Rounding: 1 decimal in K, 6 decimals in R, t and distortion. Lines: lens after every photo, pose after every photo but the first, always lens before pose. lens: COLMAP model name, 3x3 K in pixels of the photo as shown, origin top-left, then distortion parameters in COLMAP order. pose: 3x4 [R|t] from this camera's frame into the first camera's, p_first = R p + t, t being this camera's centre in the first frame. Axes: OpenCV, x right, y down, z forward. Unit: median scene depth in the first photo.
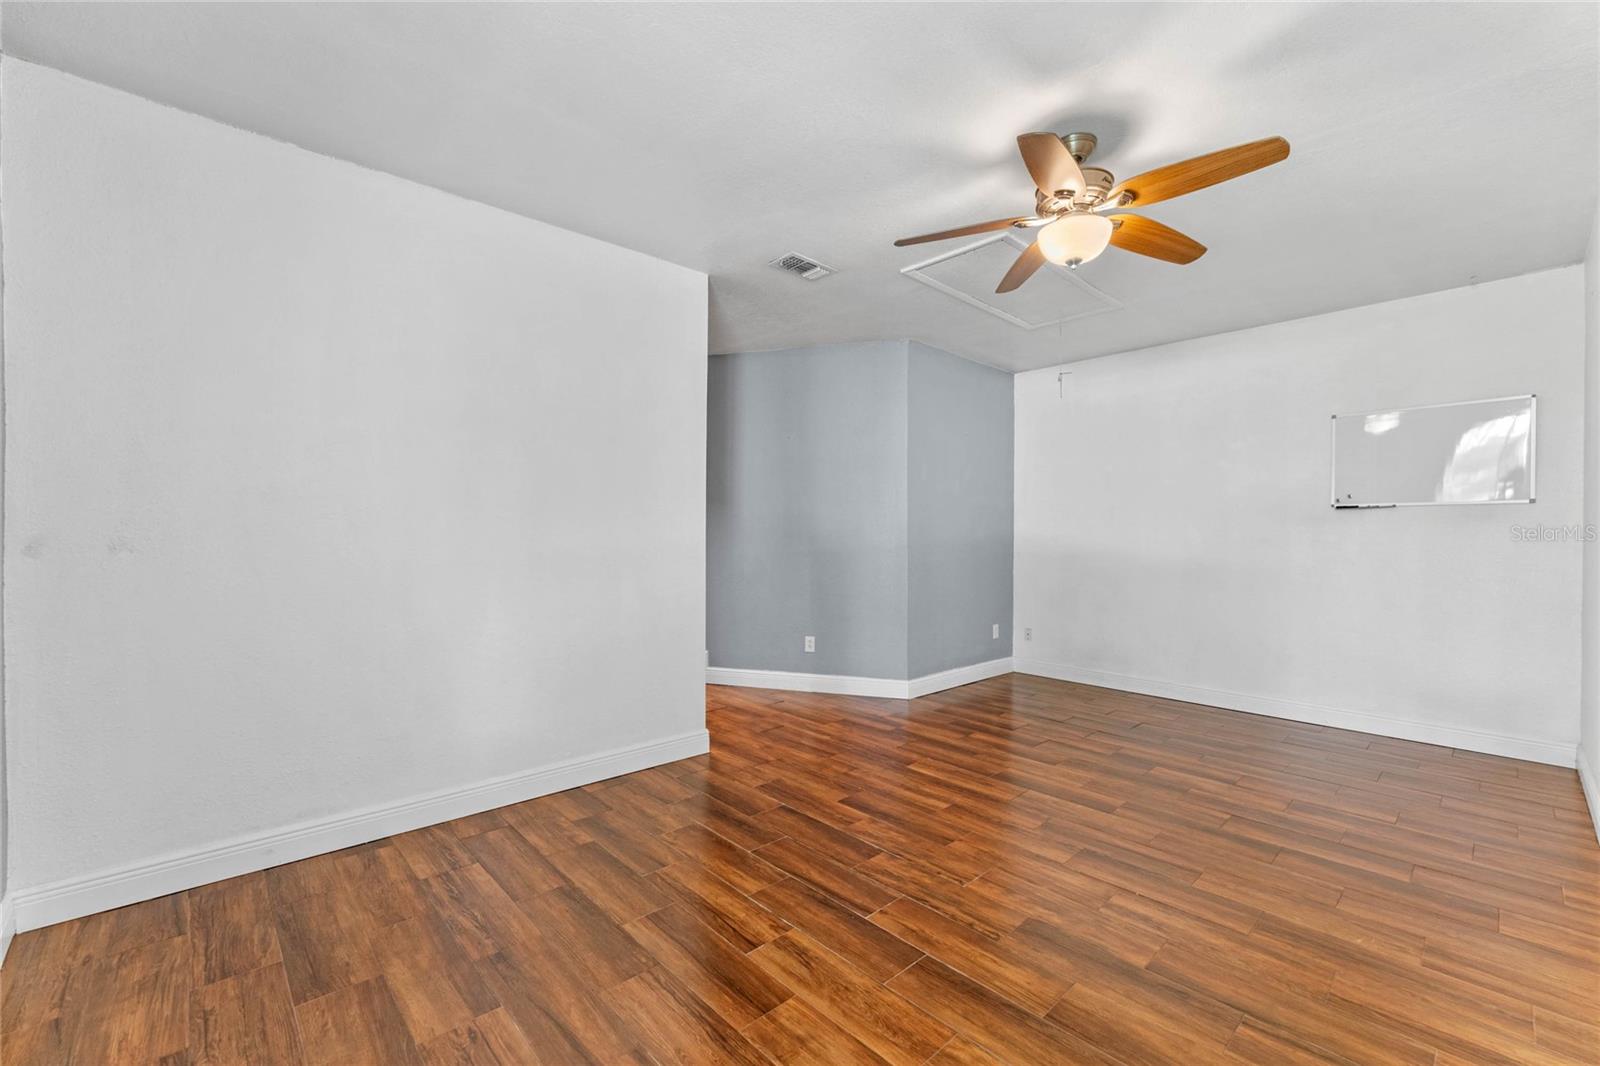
lens RADIAL K [[691.0, 0, 800.0], [0, 691.0, 533.0], [0, 0, 1]] dist [0.001226, 0.000296]
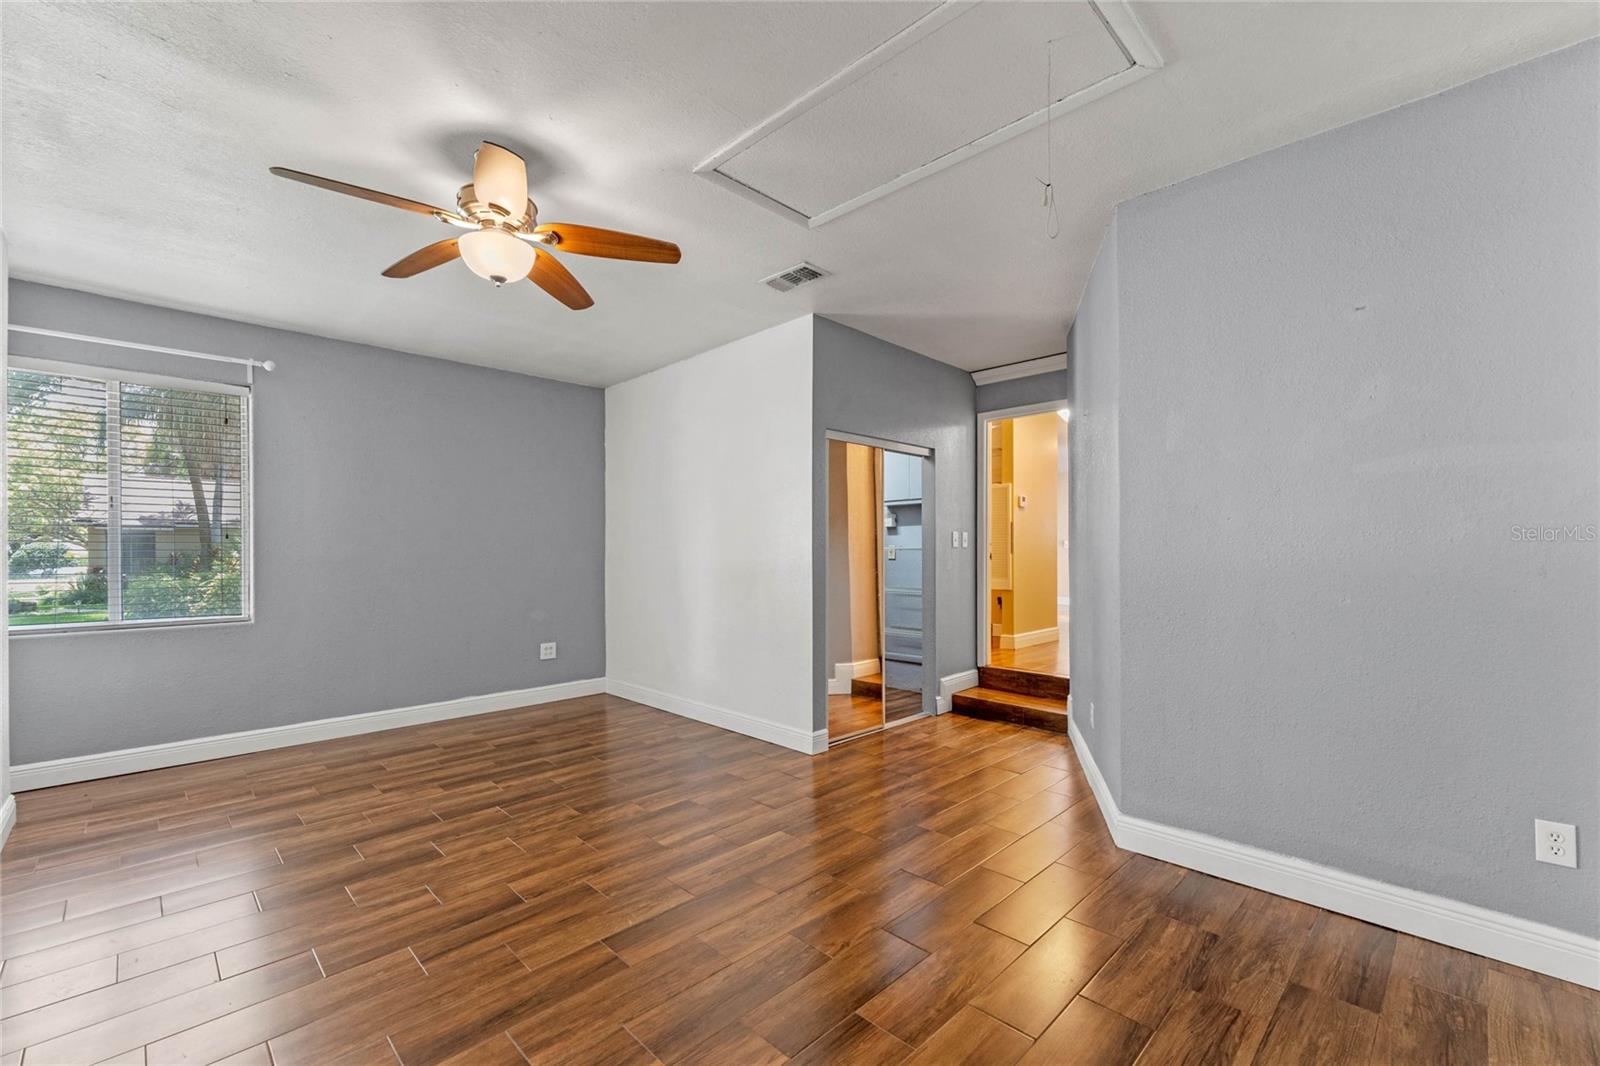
lens RADIAL K [[656.5, 0, 800.8], [0, 656.5, 558.0], [0, 0, 1]] dist [-0.002348, -0.000215]
pose [[0.021264, 0.006257, -0.999754, 1.380148], [0.007864, 0.999948, 0.006426, -0.010344], [0.999743, -0.007999, 0.021213, 1.438867]]
